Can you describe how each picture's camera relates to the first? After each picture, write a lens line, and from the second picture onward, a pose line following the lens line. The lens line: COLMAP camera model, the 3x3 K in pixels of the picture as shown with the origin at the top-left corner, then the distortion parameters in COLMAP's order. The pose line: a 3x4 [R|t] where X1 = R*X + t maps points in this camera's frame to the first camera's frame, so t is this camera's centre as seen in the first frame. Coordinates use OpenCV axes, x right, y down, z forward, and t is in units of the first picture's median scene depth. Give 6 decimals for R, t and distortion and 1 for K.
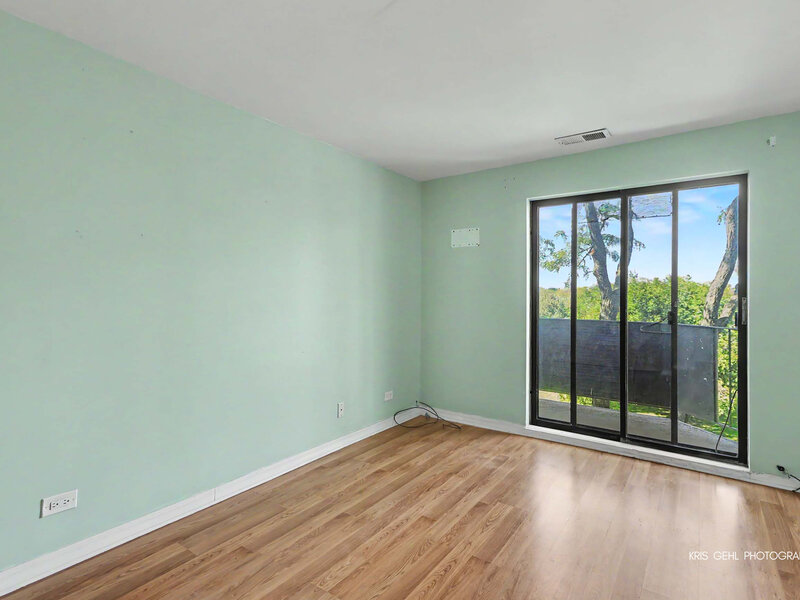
lens RADIAL K [[440.1, 0, 412.9], [0, 440.1, 293.8], [0, 0, 1]] dist [0.002512, 0.000449]
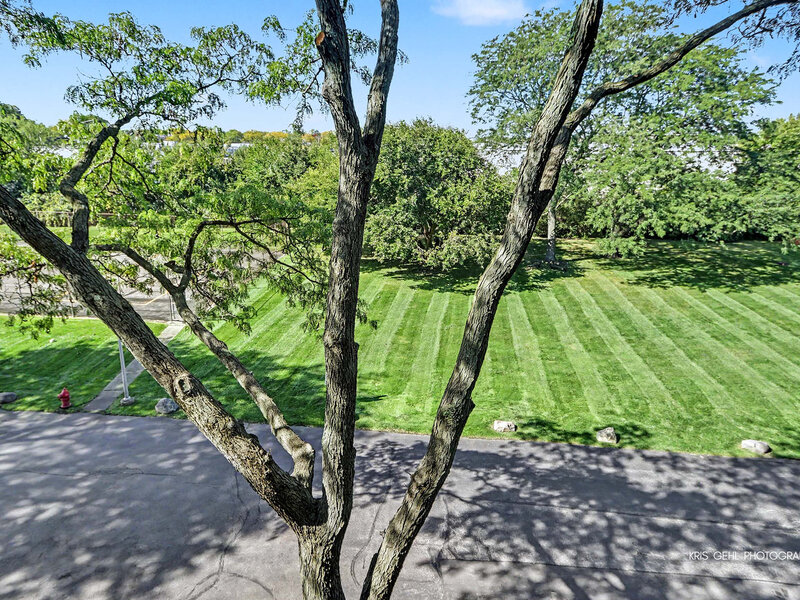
lens RADIAL K [[440.1, 0, 412.9], [0, 440.1, 293.8], [0, 0, 1]] dist [0.002512, 0.000449]
pose [[0.860171, -0.155154, 0.485832, 0.187508], [-0.017924, 0.942817, 0.332829, -0.009387], [-0.509691, -0.294998, 0.808203, 0.421607]]
